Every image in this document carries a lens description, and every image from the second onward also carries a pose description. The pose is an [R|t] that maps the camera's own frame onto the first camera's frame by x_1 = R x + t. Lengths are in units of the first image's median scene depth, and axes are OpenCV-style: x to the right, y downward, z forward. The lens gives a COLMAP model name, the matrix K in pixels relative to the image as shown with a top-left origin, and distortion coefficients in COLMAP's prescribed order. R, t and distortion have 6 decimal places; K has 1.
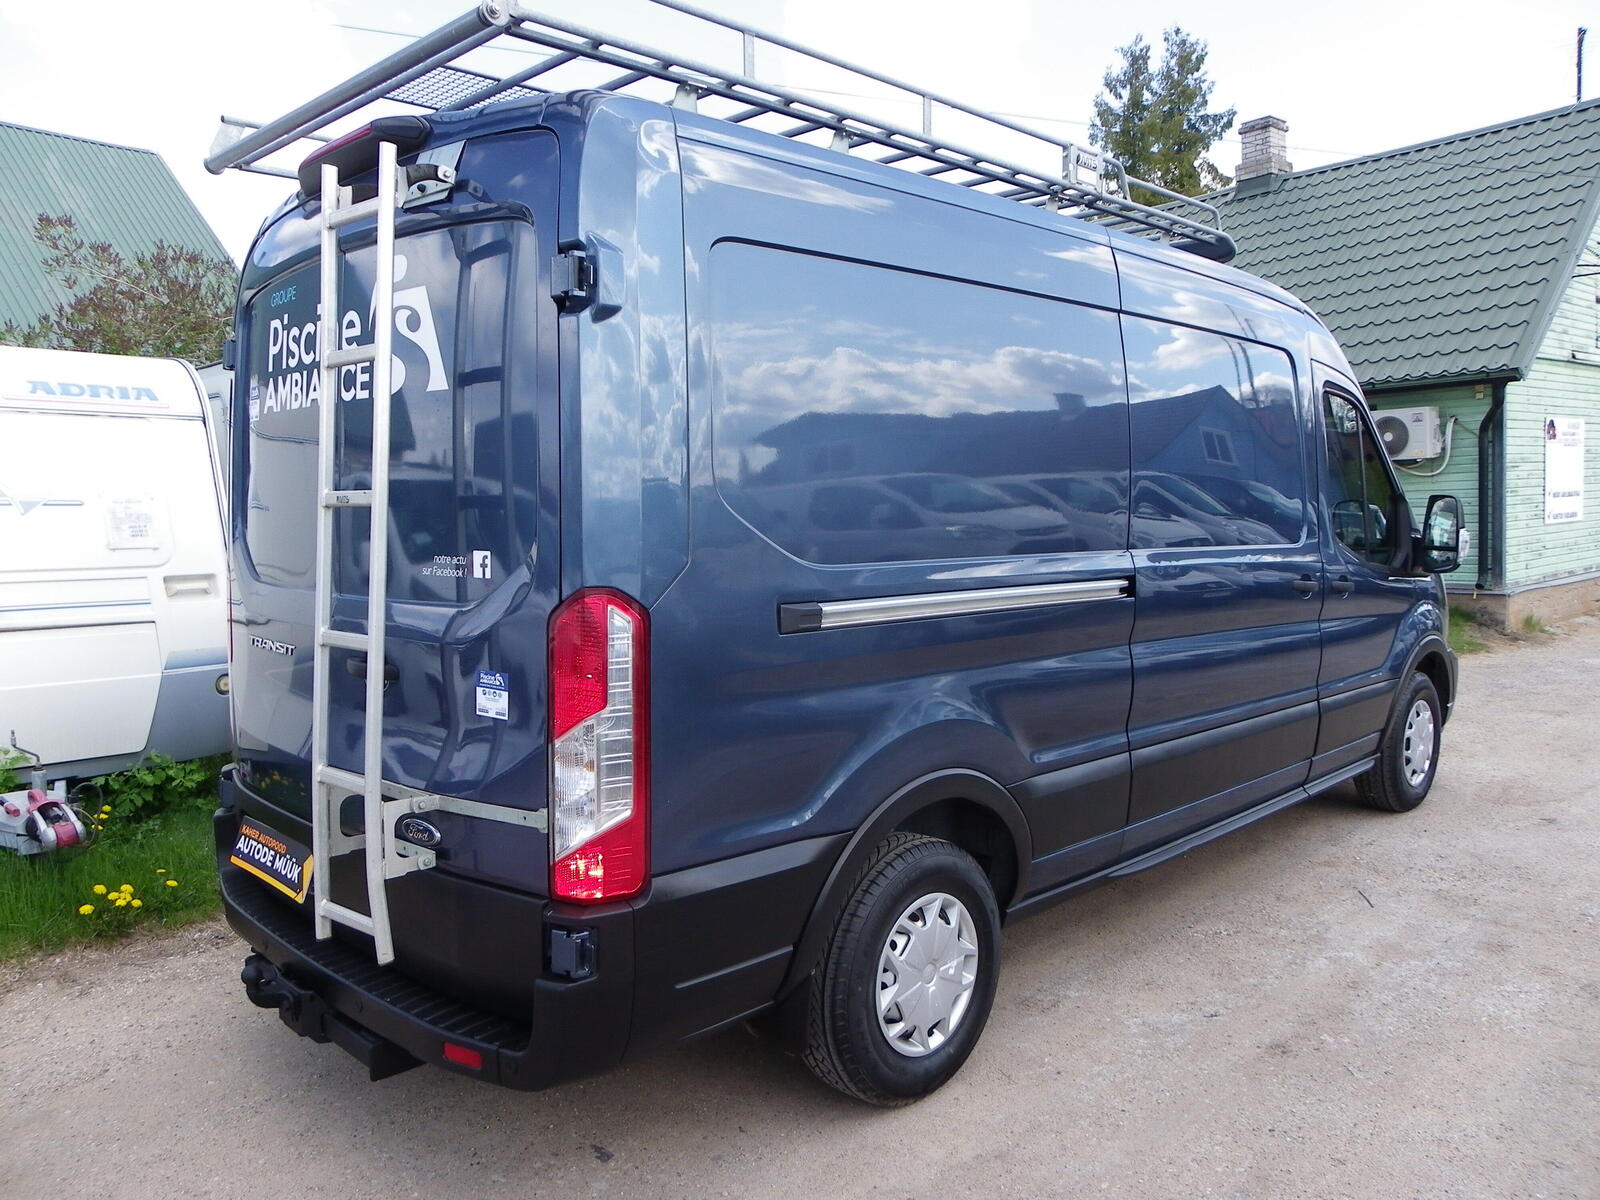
lens RADIAL K [[1208.4, 0, 804.7], [0, 1208.4, 593.4], [0, 0, 1]] dist [-0.018106, 0.008523]
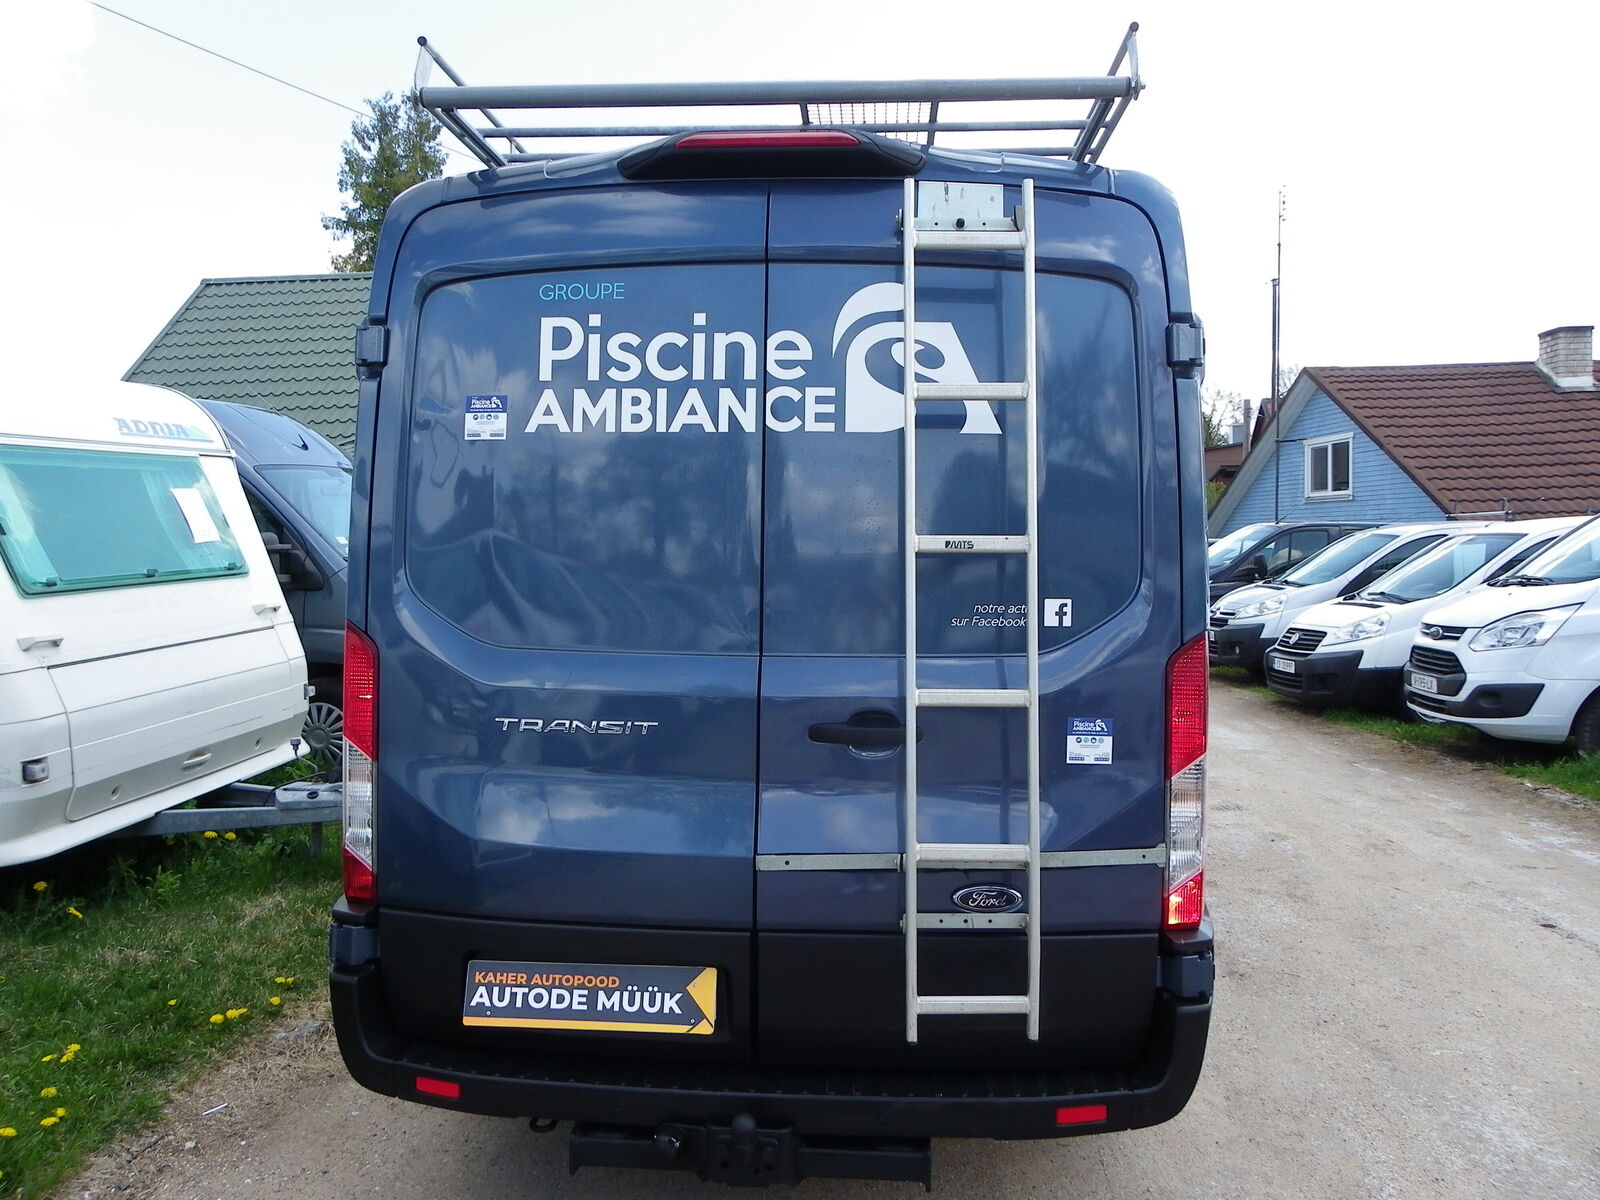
lens RADIAL K [[1208.4, 0, 804.7], [0, 1208.4, 593.4], [0, 0, 1]] dist [-0.018106, 0.008523]
pose [[0.757606, -0.007837, 0.652665, -0.845027], [0.039482, 0.998647, -0.033840, -0.011201], [-0.651516, 0.051406, 0.756891, 0.299706]]
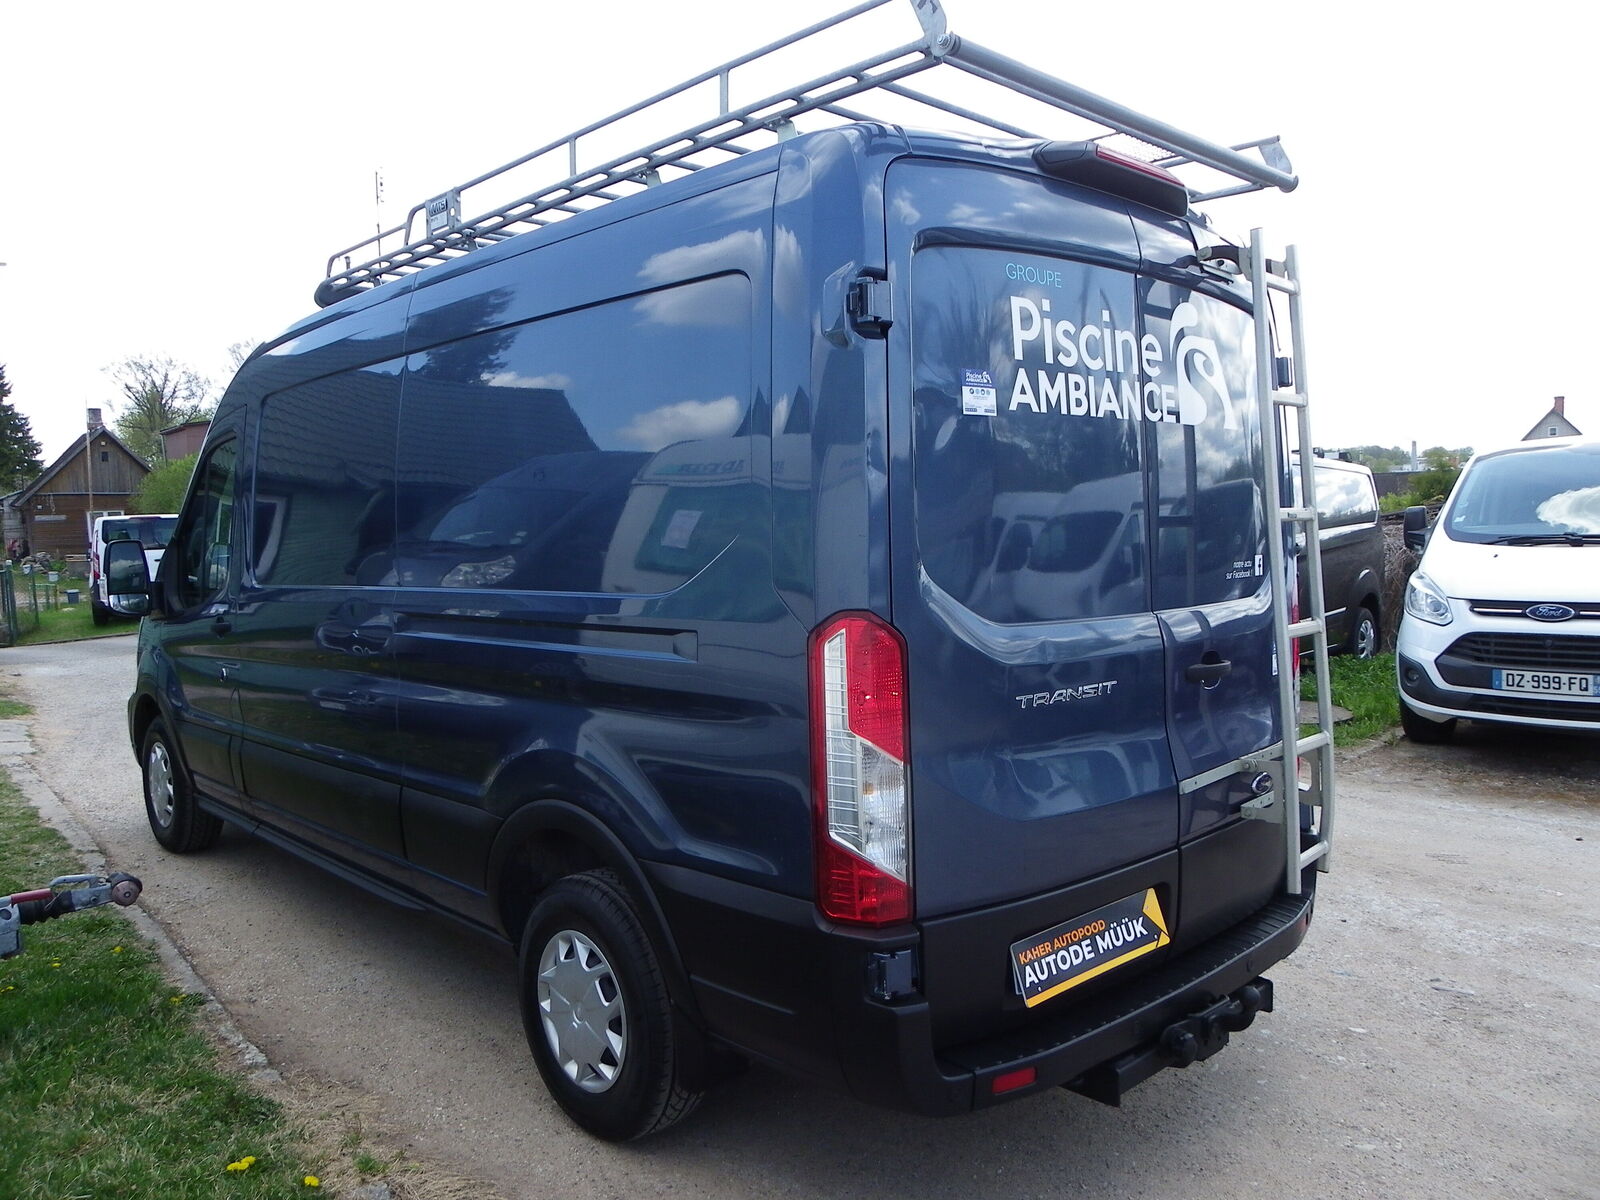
lens RADIAL K [[1208.4, 0, 804.7], [0, 1208.4, 593.4], [0, 0, 1]] dist [-0.018106, 0.008523]
pose [[0.030699, -0.047977, 0.998377, -1.272839], [0.100967, 0.993887, 0.044657, -0.081255], [-0.994416, 0.099432, 0.035356, 1.144279]]
